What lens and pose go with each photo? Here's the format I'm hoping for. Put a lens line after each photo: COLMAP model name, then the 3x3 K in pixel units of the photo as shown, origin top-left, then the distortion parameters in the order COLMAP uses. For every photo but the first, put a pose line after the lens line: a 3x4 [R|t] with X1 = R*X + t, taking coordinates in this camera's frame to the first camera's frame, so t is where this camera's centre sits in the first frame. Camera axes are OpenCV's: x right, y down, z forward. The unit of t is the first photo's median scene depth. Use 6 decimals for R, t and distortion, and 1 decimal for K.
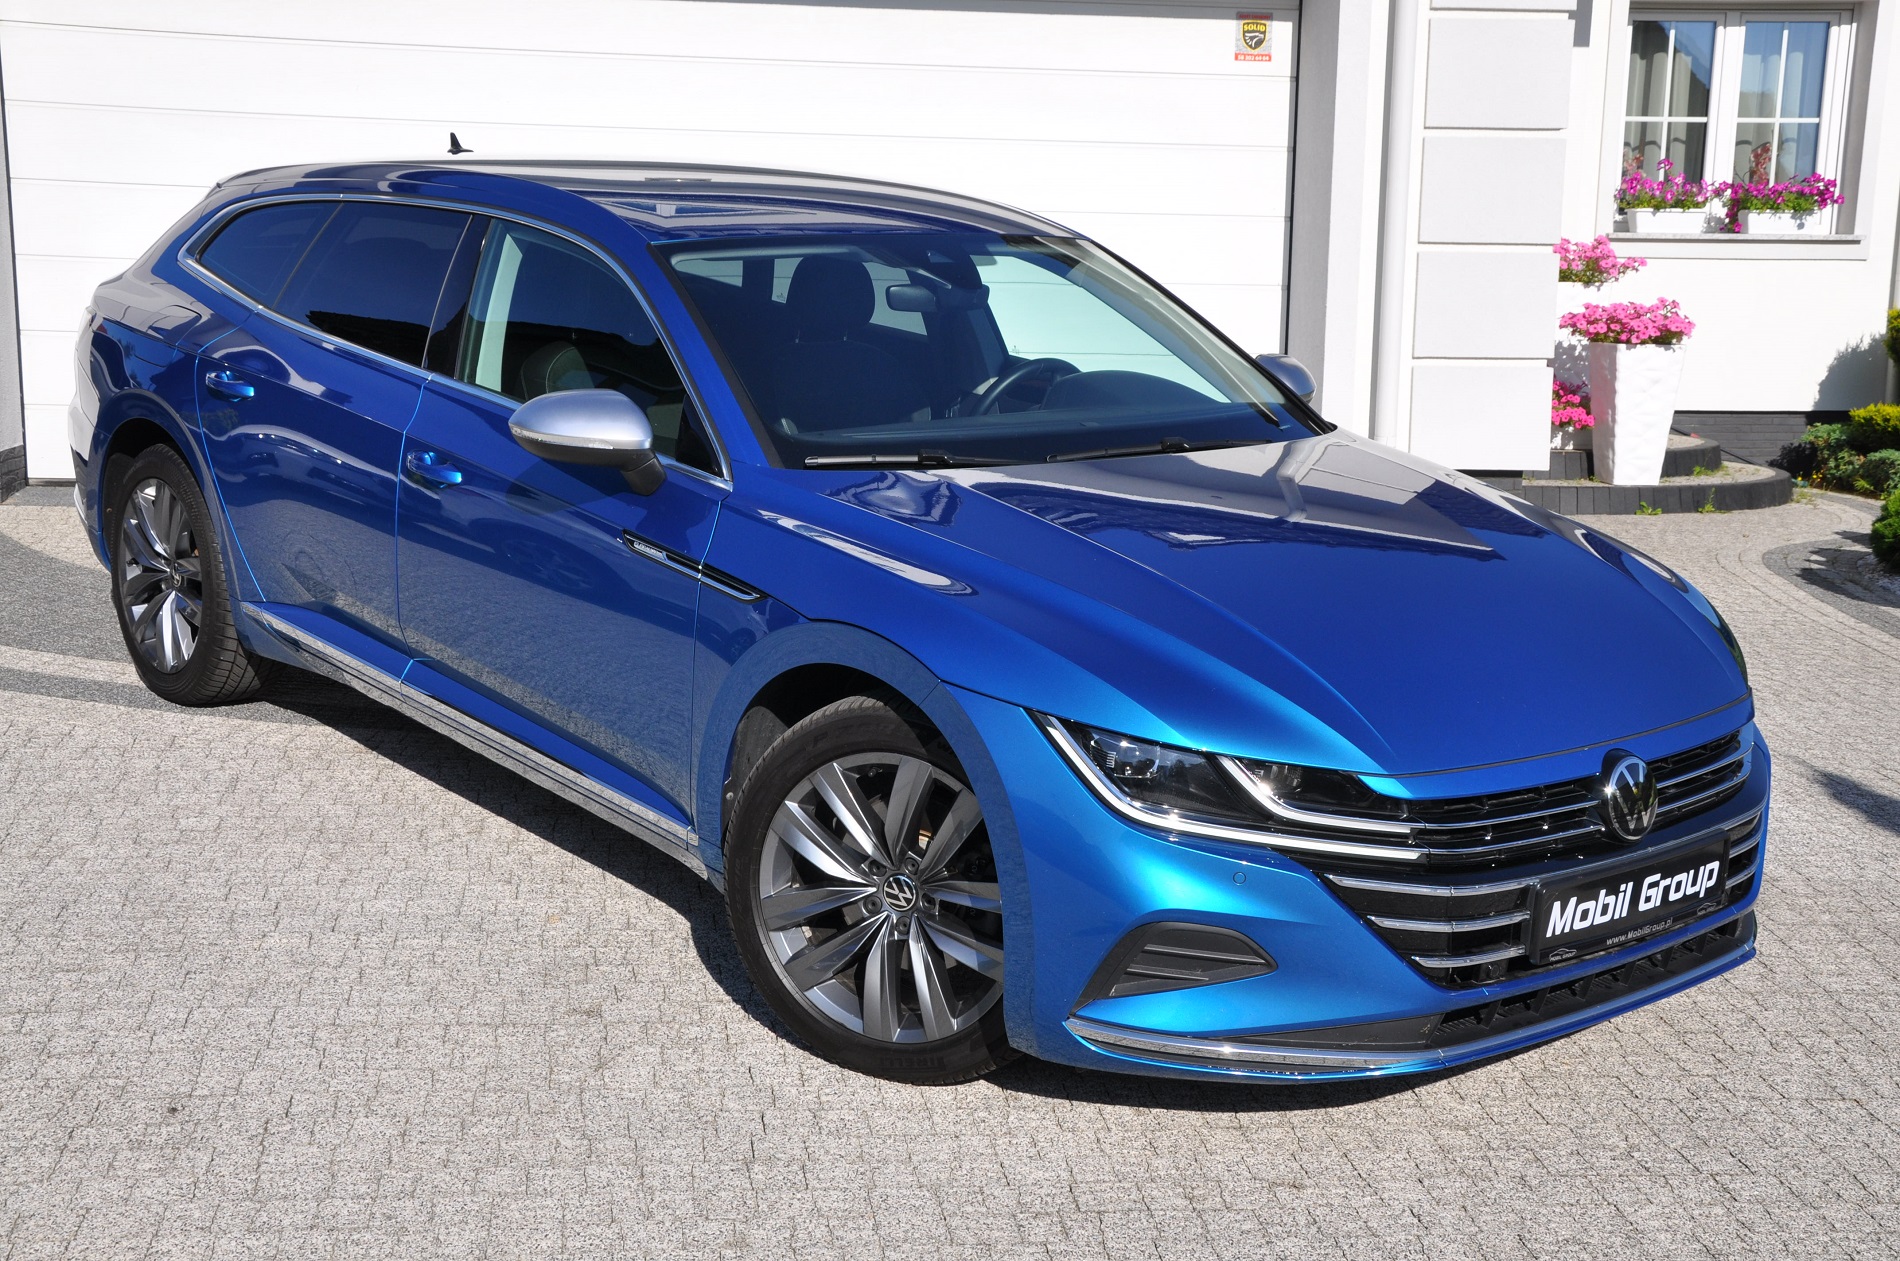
lens RADIAL K [[2161.0, 0, 950.0], [0, 2161.0, 630.5], [0, 0, 1]] dist [-0.010883, 0.283016]
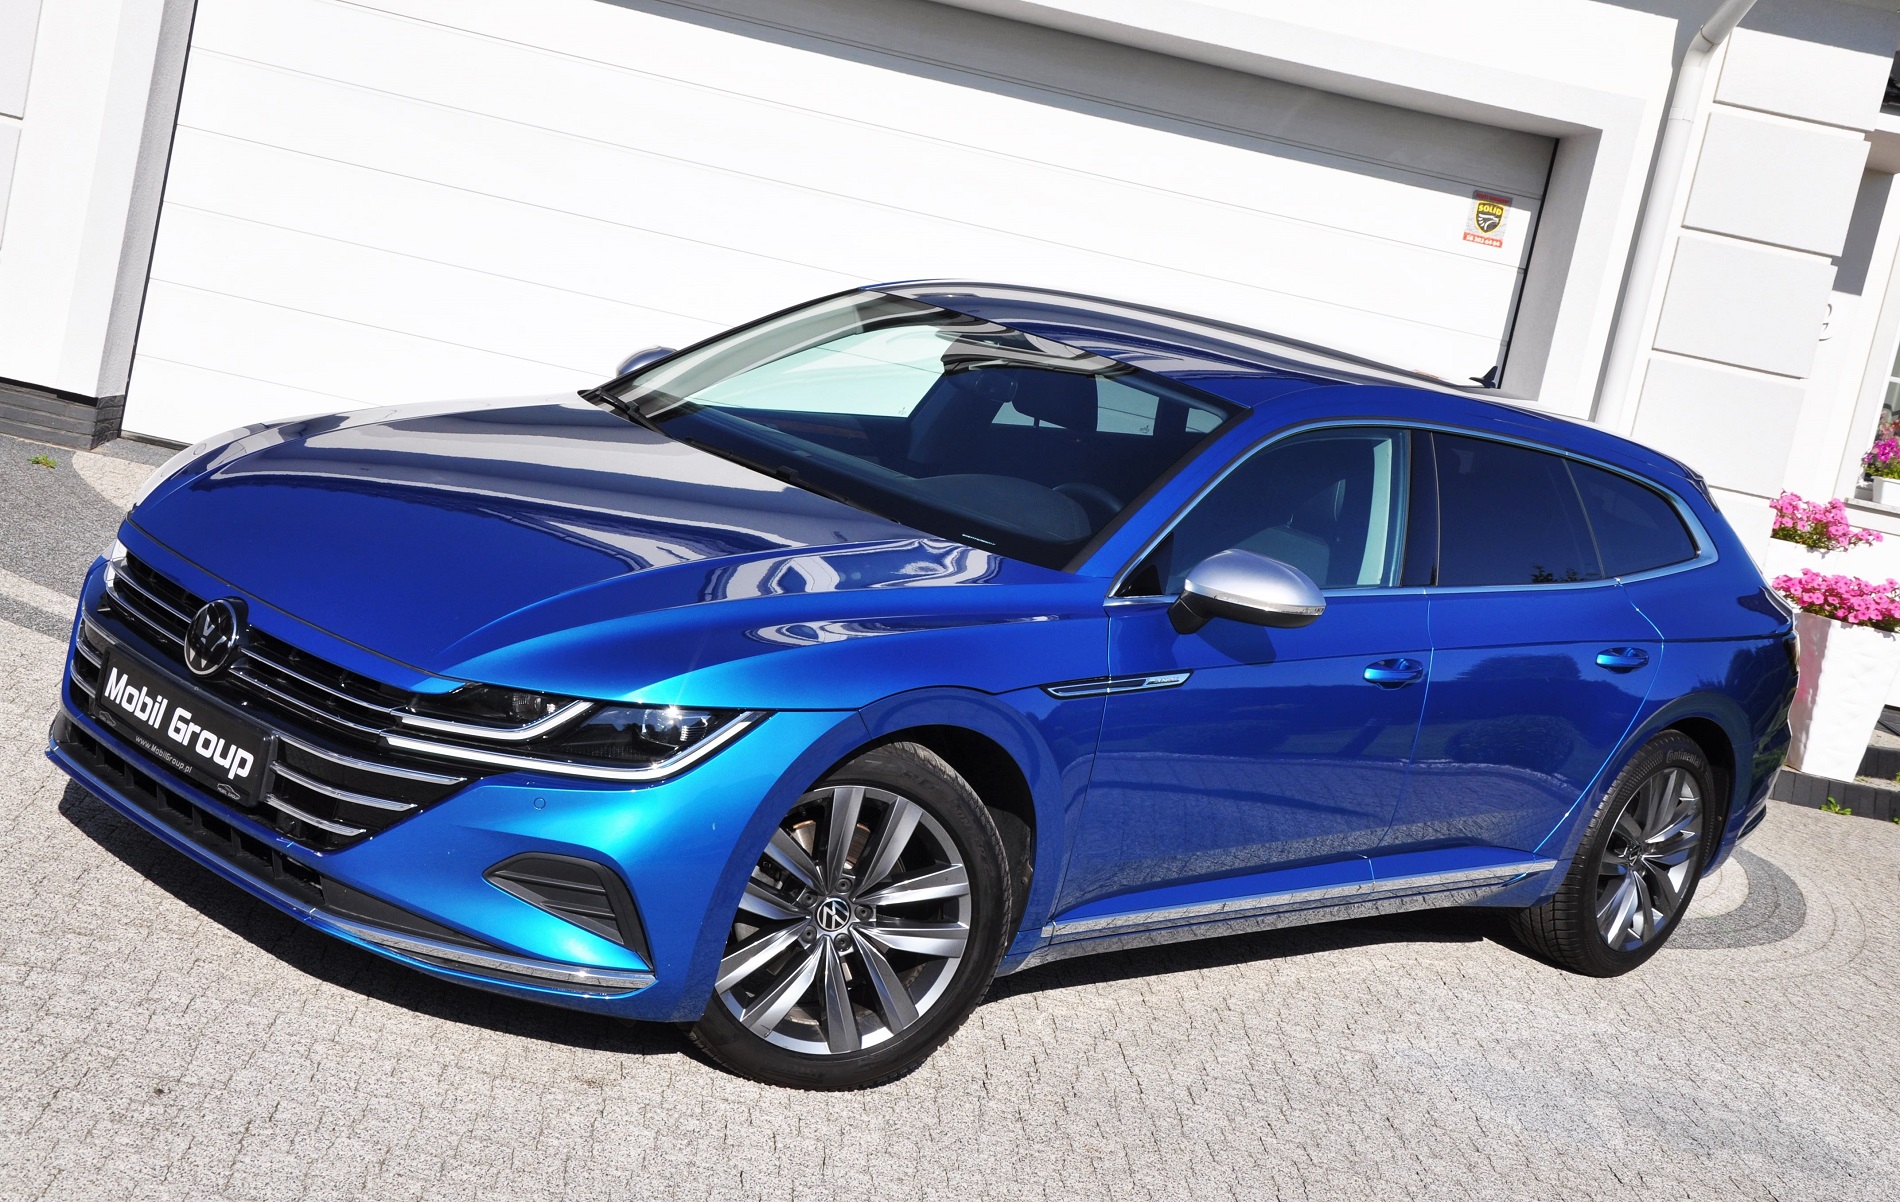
lens RADIAL K [[2824.4, 0, 950.0], [0, 2824.4, 601.0], [0, 0, 1]] dist [0.009133, 0.015740]
pose [[0.979011, 0.195138, -0.058806, 0.020921], [-0.199141, 0.977299, -0.072314, 0.024674], [0.043360, 0.082507, 0.995647, -0.250806]]
